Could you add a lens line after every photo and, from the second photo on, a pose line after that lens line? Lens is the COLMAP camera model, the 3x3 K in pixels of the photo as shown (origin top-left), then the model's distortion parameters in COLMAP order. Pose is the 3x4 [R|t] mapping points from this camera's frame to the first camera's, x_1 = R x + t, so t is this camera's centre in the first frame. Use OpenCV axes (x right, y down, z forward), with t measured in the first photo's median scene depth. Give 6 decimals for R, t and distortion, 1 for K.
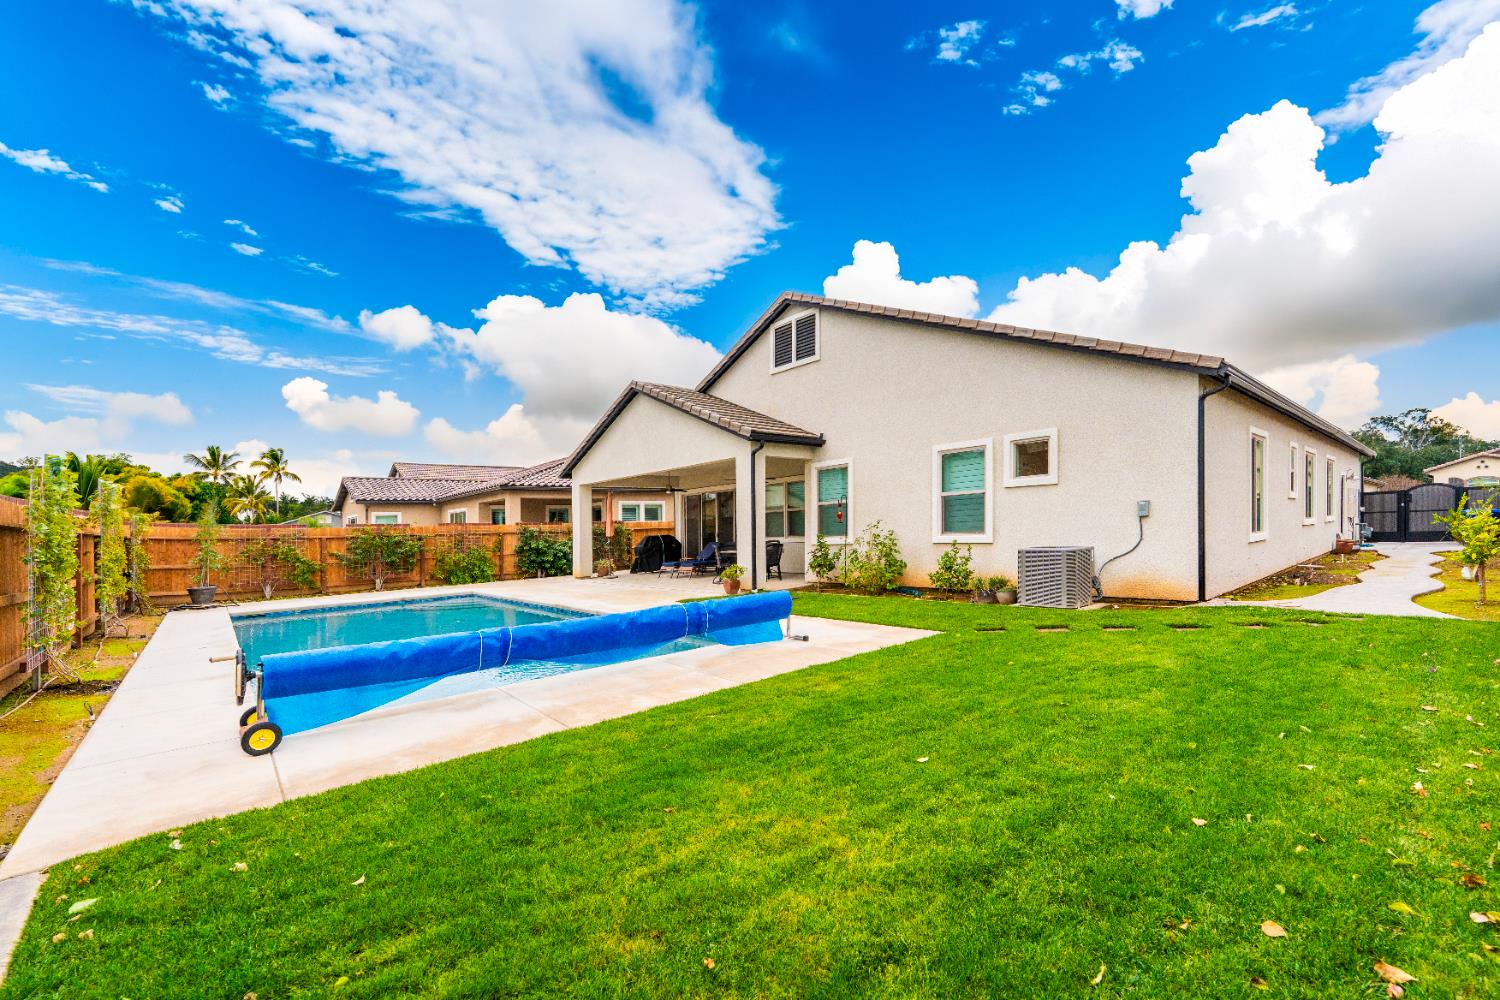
lens RADIAL K [[627.5, 0, 754.8], [0, 627.5, 553.3], [0, 0, 1]] dist [-0.002085, -0.000378]
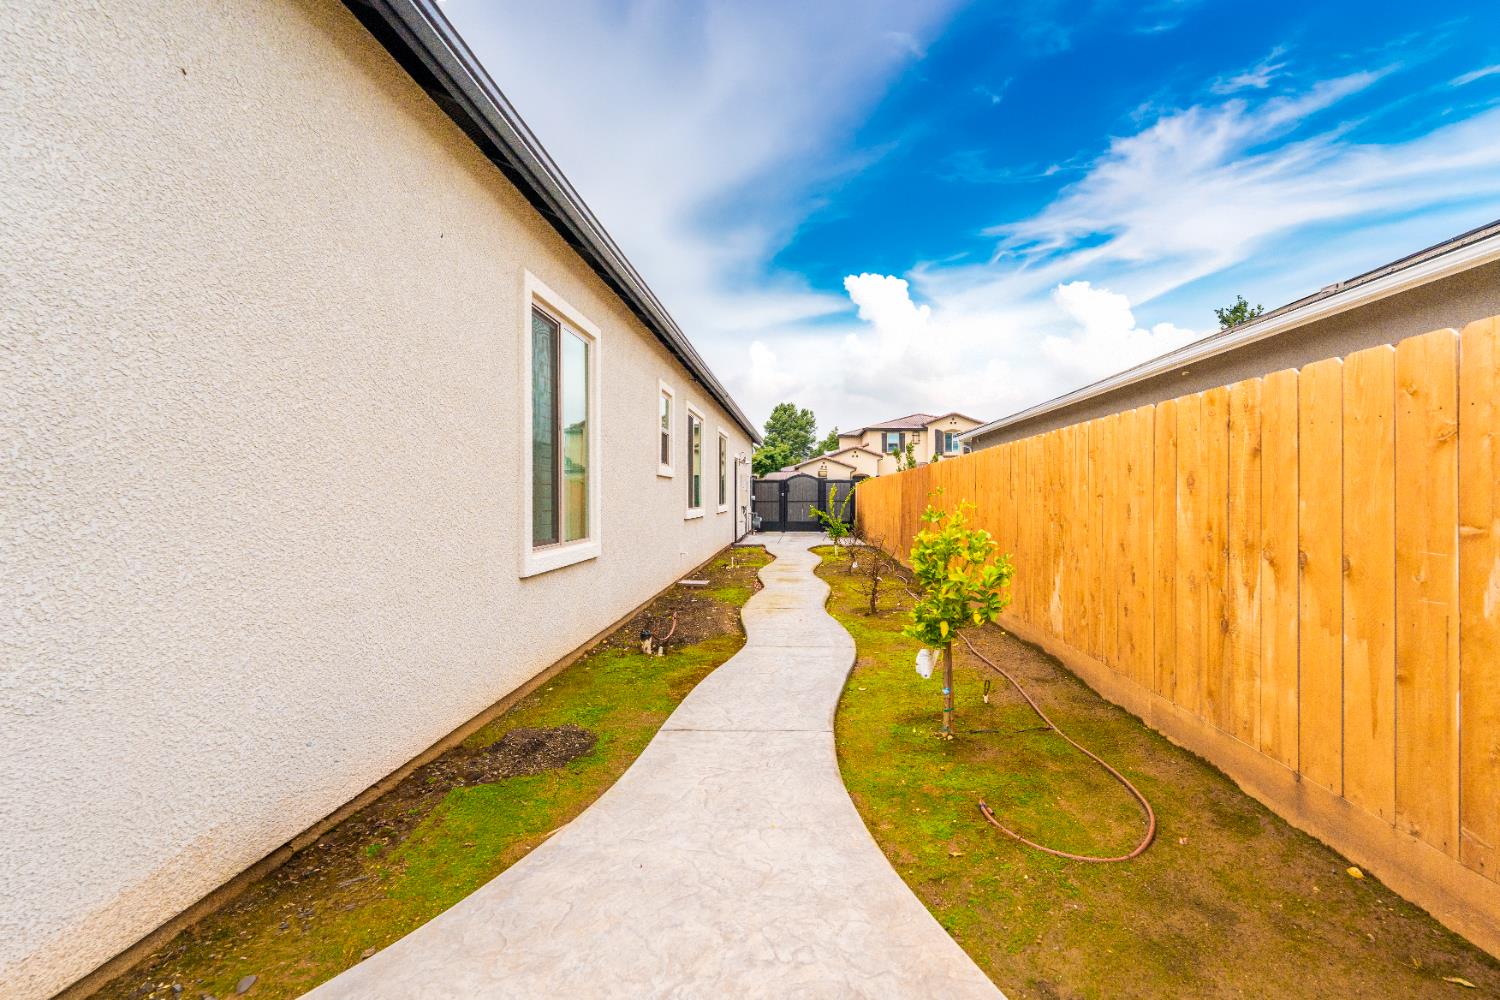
lens RADIAL K [[616.7, 0, 752.0], [0, 616.7, 523.7], [0, 0, 1]] dist [-0.000292, -0.000026]
pose [[0.723036, 0.002893, 0.690804, 0.447975], [0.003542, 0.999963, -0.007894, -0.032941], [-0.690801, 0.008155, 0.722999, 0.452208]]
